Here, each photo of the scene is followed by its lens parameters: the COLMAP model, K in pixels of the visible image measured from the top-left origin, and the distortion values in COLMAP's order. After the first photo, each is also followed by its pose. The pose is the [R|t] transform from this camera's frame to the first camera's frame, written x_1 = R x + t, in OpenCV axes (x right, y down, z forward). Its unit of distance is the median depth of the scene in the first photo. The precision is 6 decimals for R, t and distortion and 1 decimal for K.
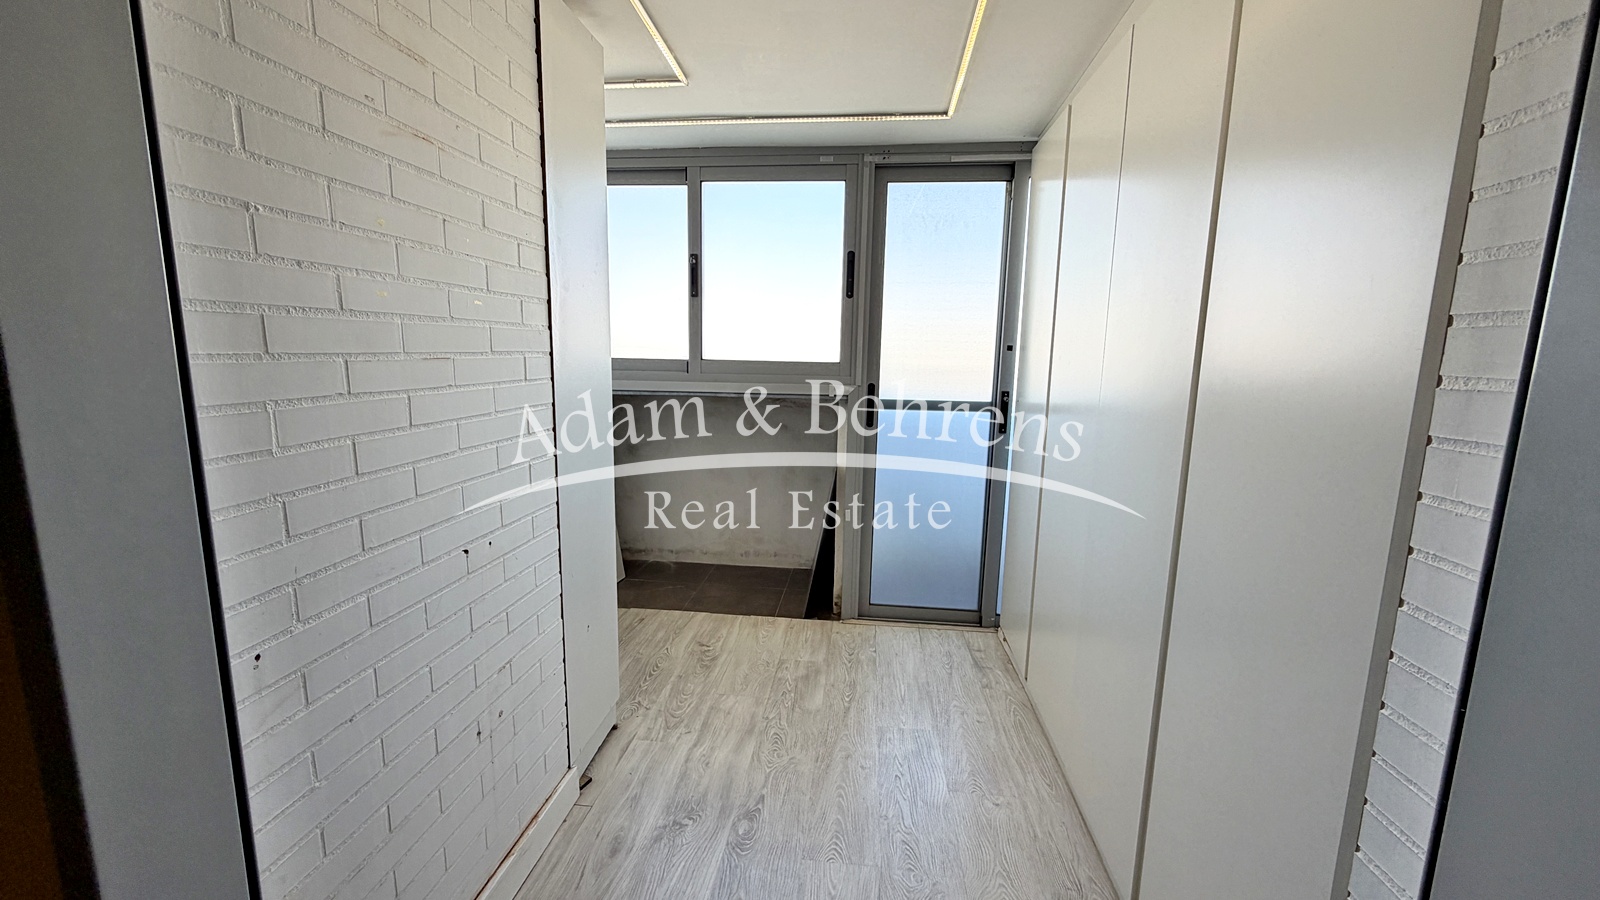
lens RADIAL K [[635.2, 0, 800.8], [0, 635.2, 450.1], [0, 0, 1]] dist [0.000167, -0.000383]
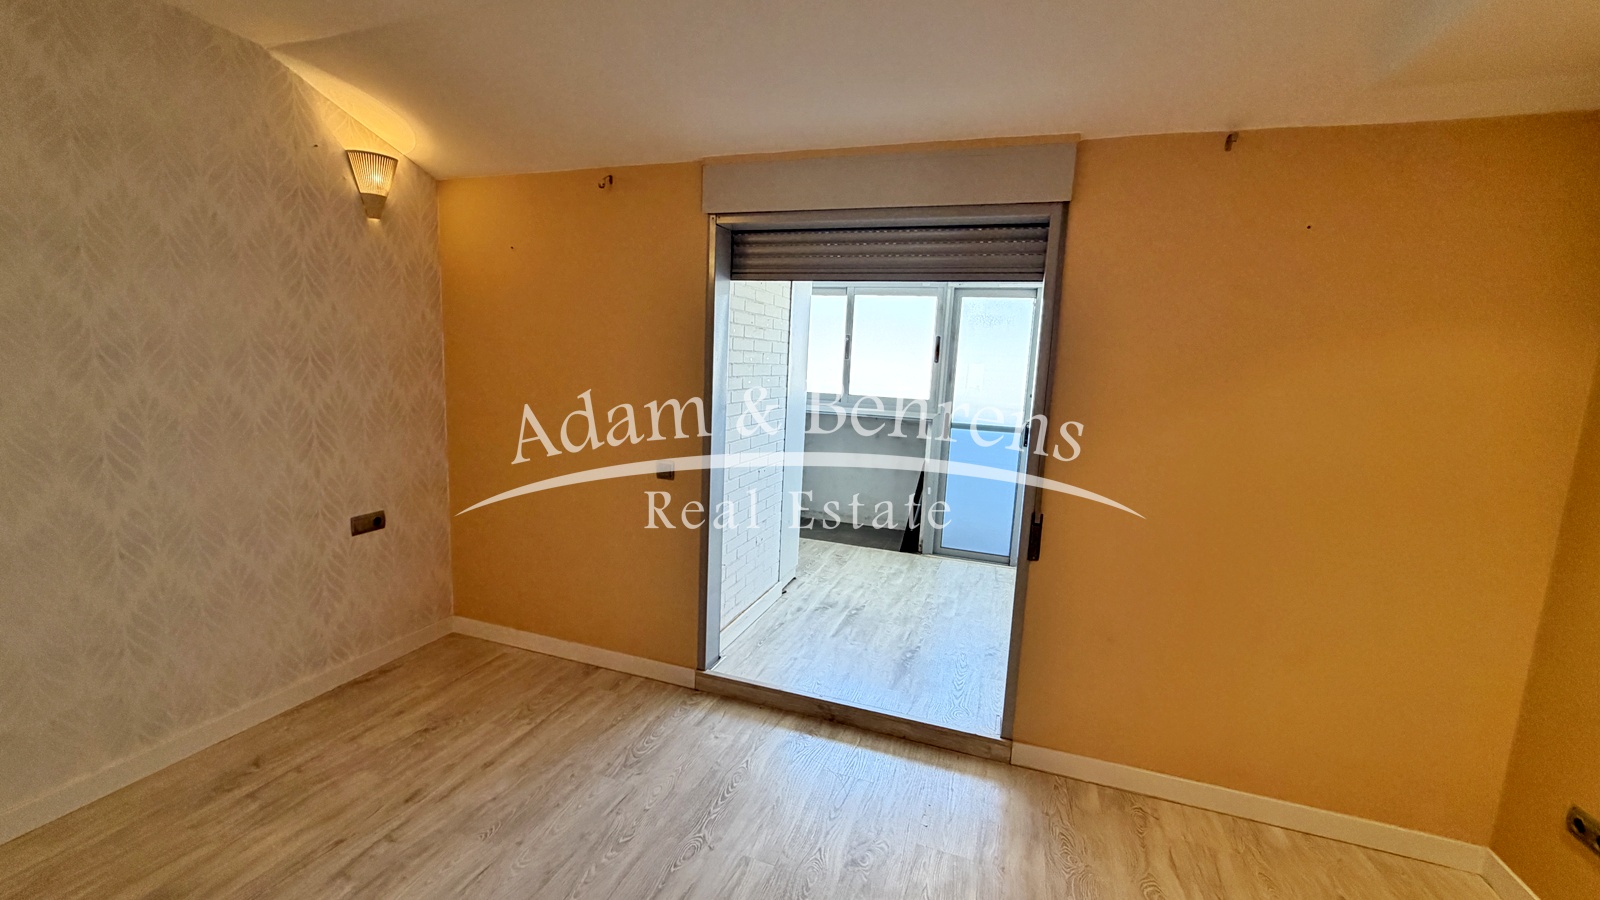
lens RADIAL K [[635.2, 0, 792.4], [0, 635.2, 449.9], [0, 0, 1]] dist [0.000167, -0.000383]
pose [[0.971412, 0.061734, -0.229232, 0.104628], [-0.067692, 0.997540, -0.018212, 0.050658], [0.227544, 0.033209, 0.973201, -0.739973]]
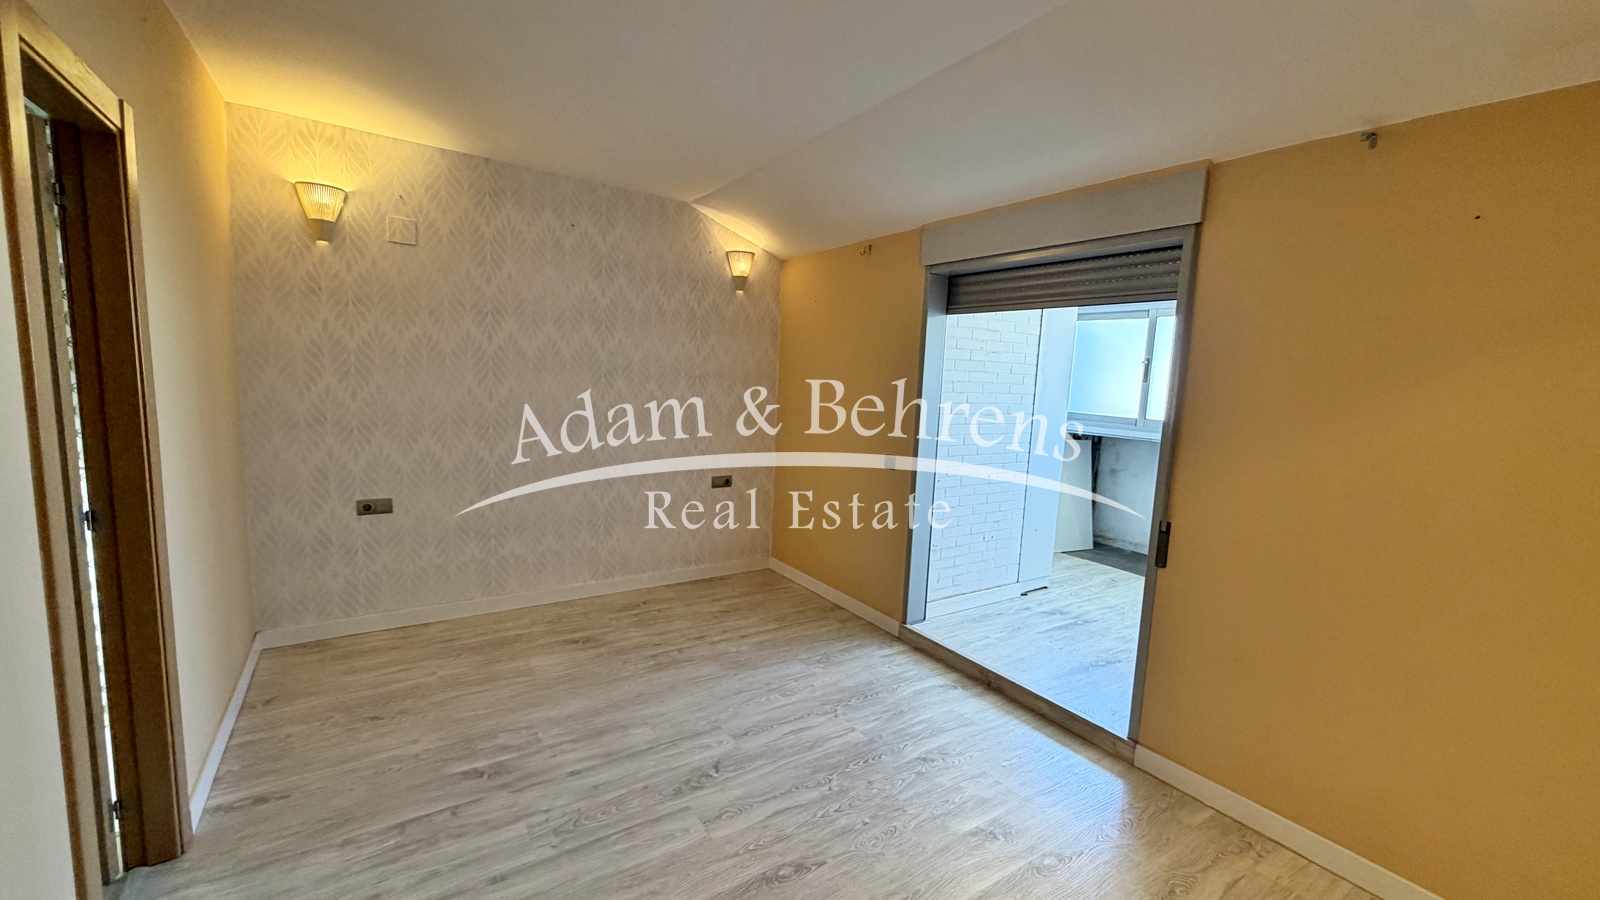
lens RADIAL K [[635.2, 0, 797.0], [0, 635.2, 452.9], [0, 0, 1]] dist [0.000167, -0.000383]
pose [[0.633597, 0.111055, -0.765651, 0.574256], [-0.157738, 0.987399, 0.012687, 0.072409], [0.757413, 0.112734, 0.643131, -0.798826]]
